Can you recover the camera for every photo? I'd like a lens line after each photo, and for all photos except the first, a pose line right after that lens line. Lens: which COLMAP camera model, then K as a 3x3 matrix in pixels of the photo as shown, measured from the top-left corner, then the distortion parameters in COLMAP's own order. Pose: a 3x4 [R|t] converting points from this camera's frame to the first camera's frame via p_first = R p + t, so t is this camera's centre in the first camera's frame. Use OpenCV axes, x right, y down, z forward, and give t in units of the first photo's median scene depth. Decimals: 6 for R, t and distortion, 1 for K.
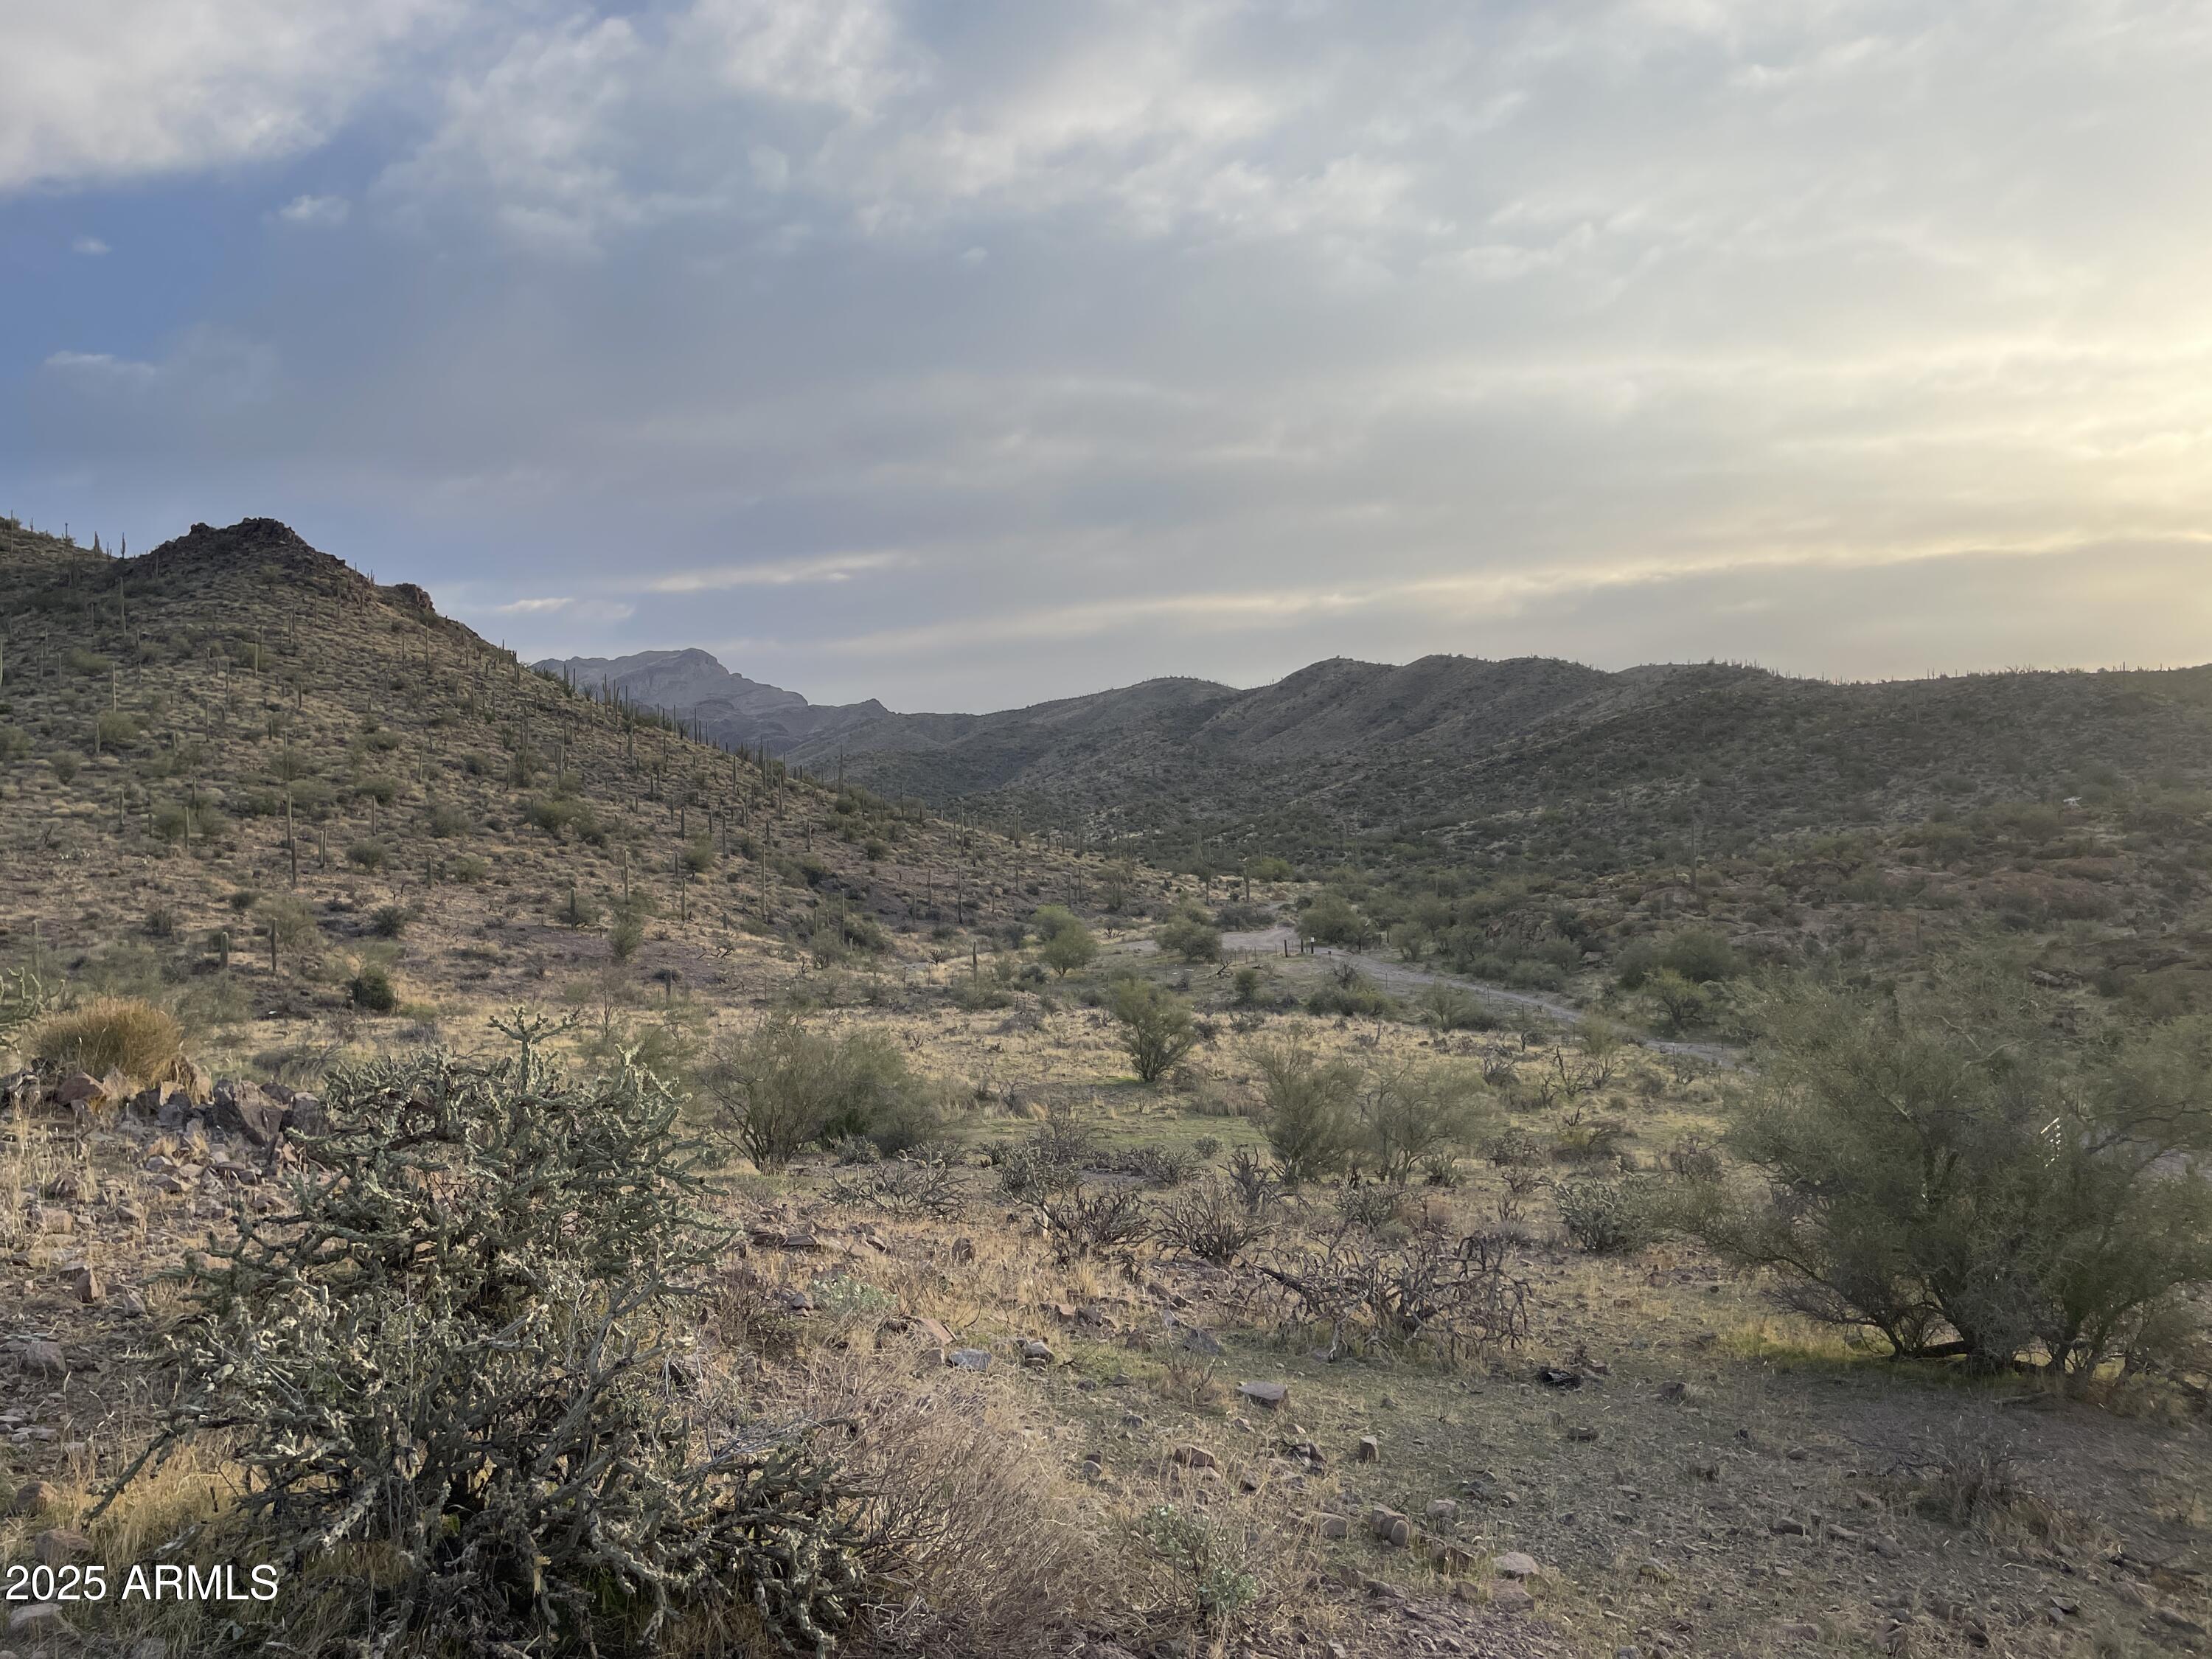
lens RADIAL K [[1598.5, 0, 1103.2], [0, 1598.5, 782.9], [0, 0, 1]] dist [0.088601, -0.111702]
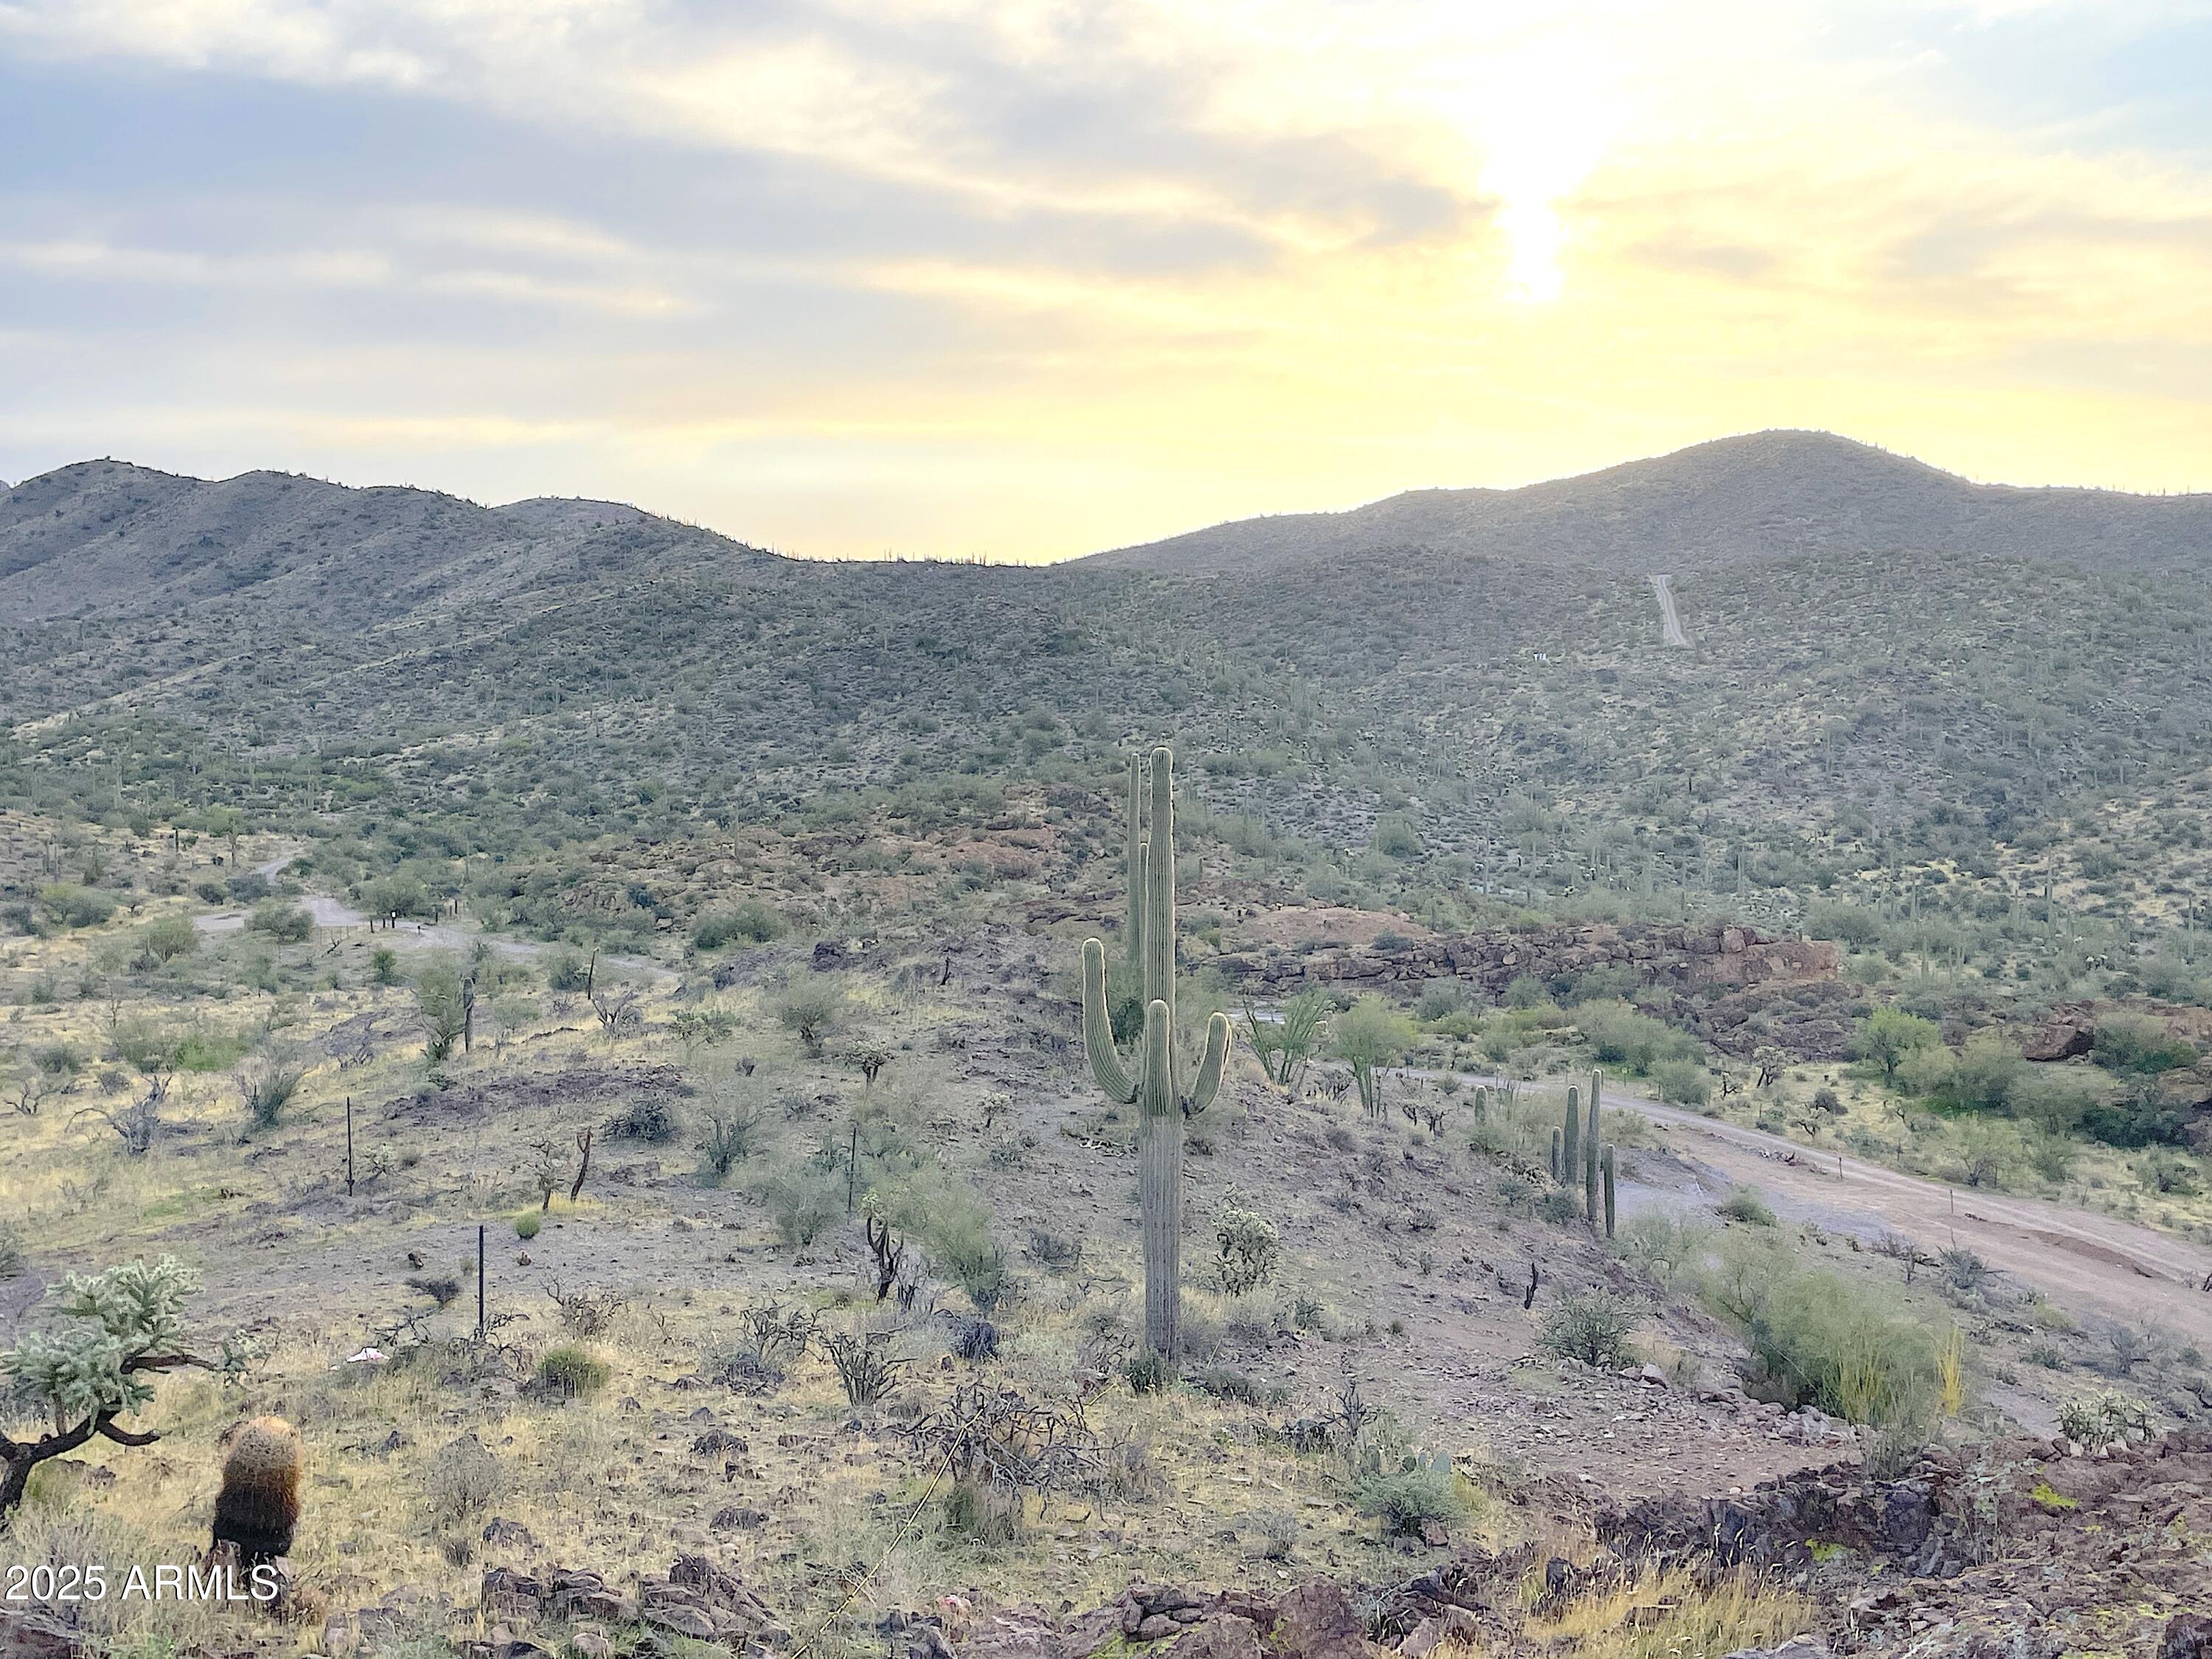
lens RADIAL K [[2381.4, 0, 1106.0], [0, 2381.4, 829.5], [0, 0, 1]] dist [-0.003351, -0.009003]
pose [[0.841793, -0.019130, 0.539461, -0.186944], [-0.027151, 0.996606, 0.077709, -0.053808], [-0.539117, -0.080062, 0.838417, -0.324017]]
